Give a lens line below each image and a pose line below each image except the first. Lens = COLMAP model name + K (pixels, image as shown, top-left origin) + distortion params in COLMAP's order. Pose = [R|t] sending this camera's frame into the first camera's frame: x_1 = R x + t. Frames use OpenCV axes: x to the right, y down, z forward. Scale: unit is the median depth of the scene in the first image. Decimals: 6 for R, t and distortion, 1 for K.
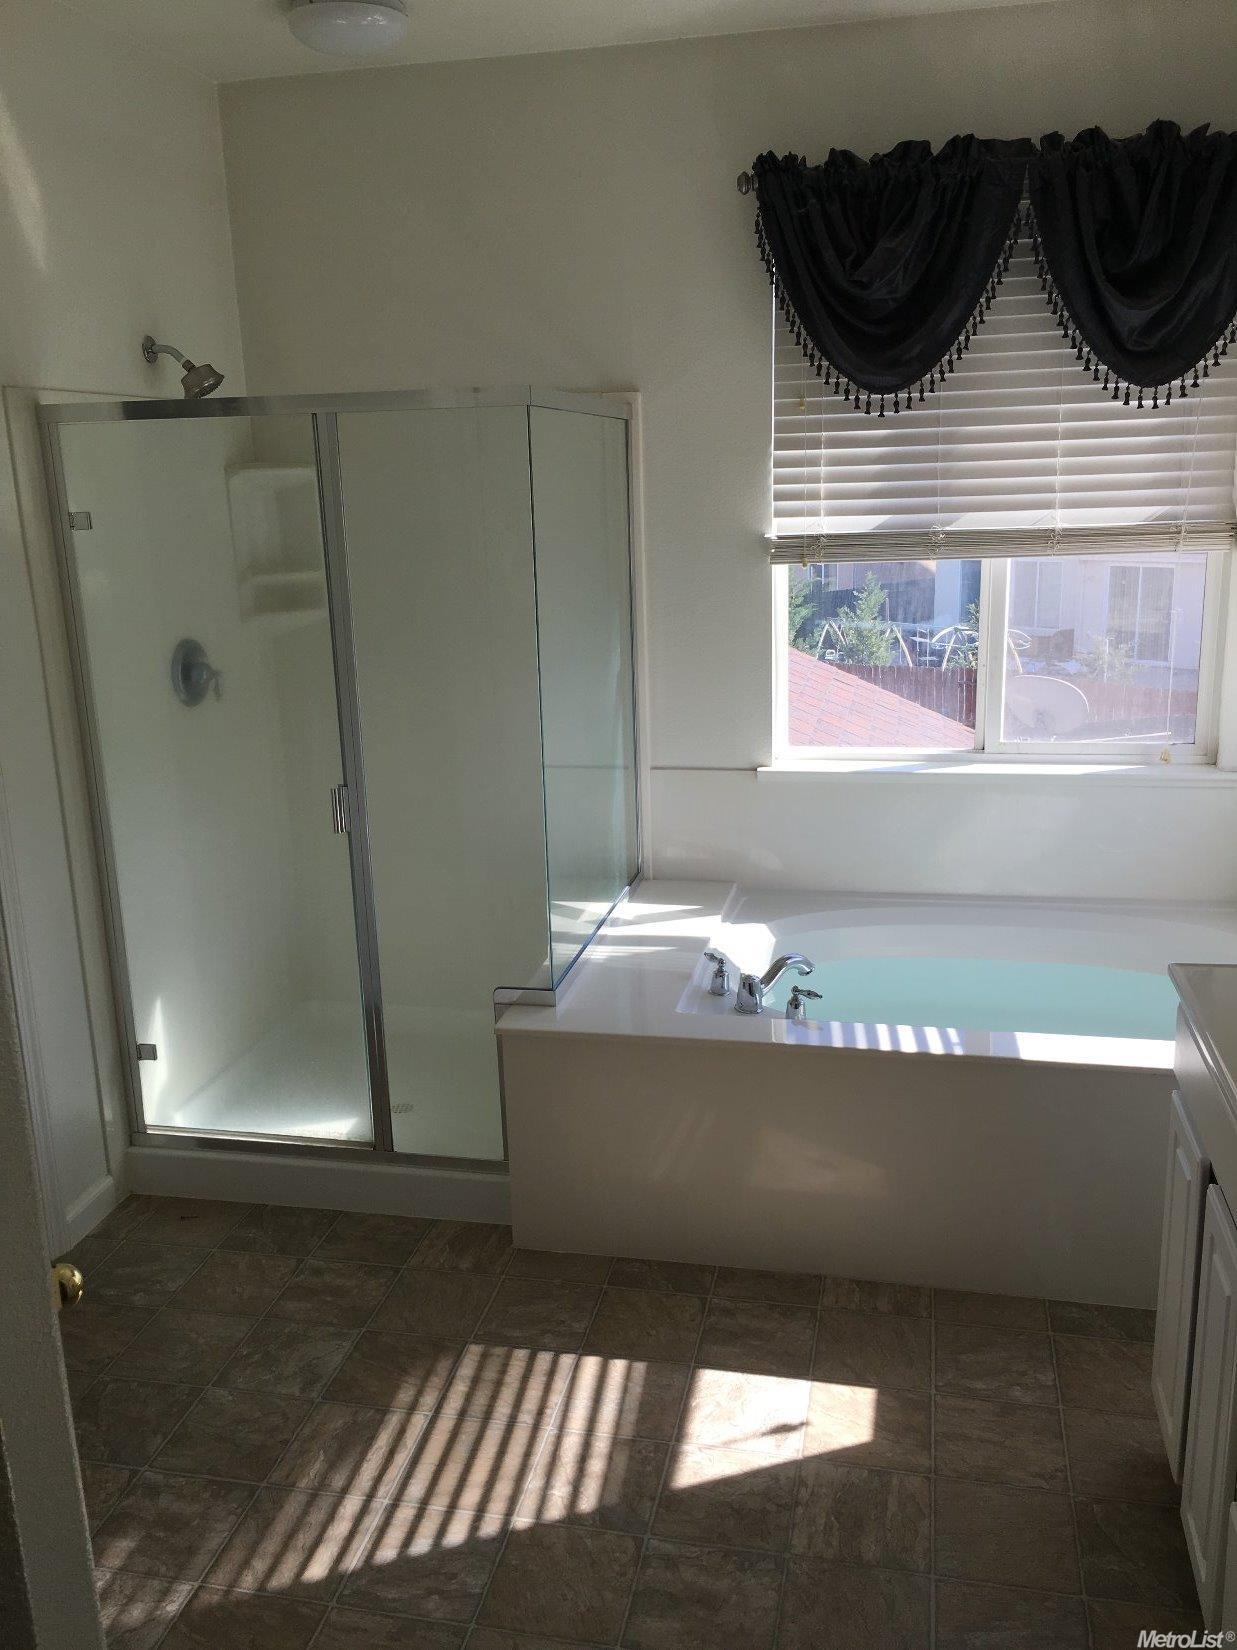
lens RADIAL K [[1388.8, 0, 623.3], [0, 1388.8, 817.1], [0, 0, 1]] dist [0.079528, -0.101805]
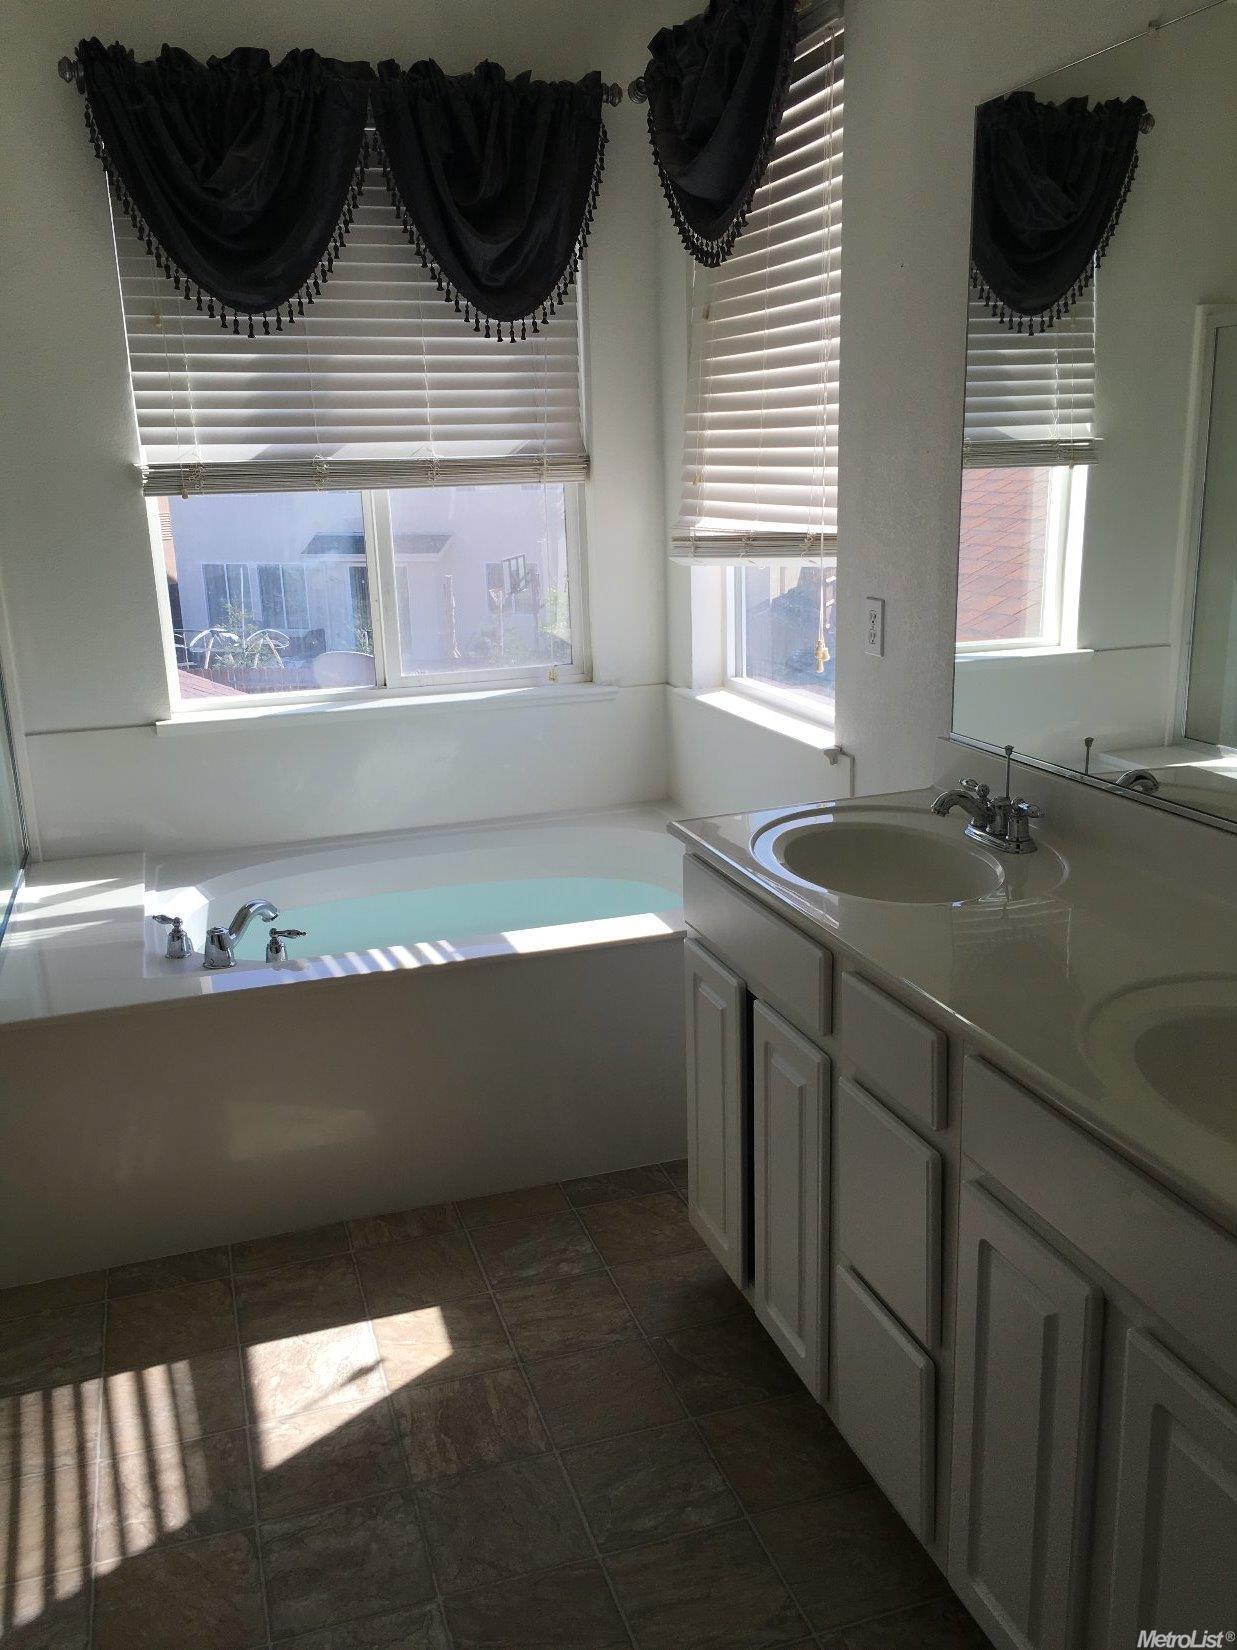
lens RADIAL K [[1388.8, 0, 623.3], [0, 1388.8, 817.1], [0, 0, 1]] dist [0.079528, -0.101805]
pose [[0.863240, -0.121384, 0.489982, -0.110162], [0.124167, 0.991895, 0.026968, 0.045545], [-0.489284, 0.037560, 0.871315, 0.058076]]
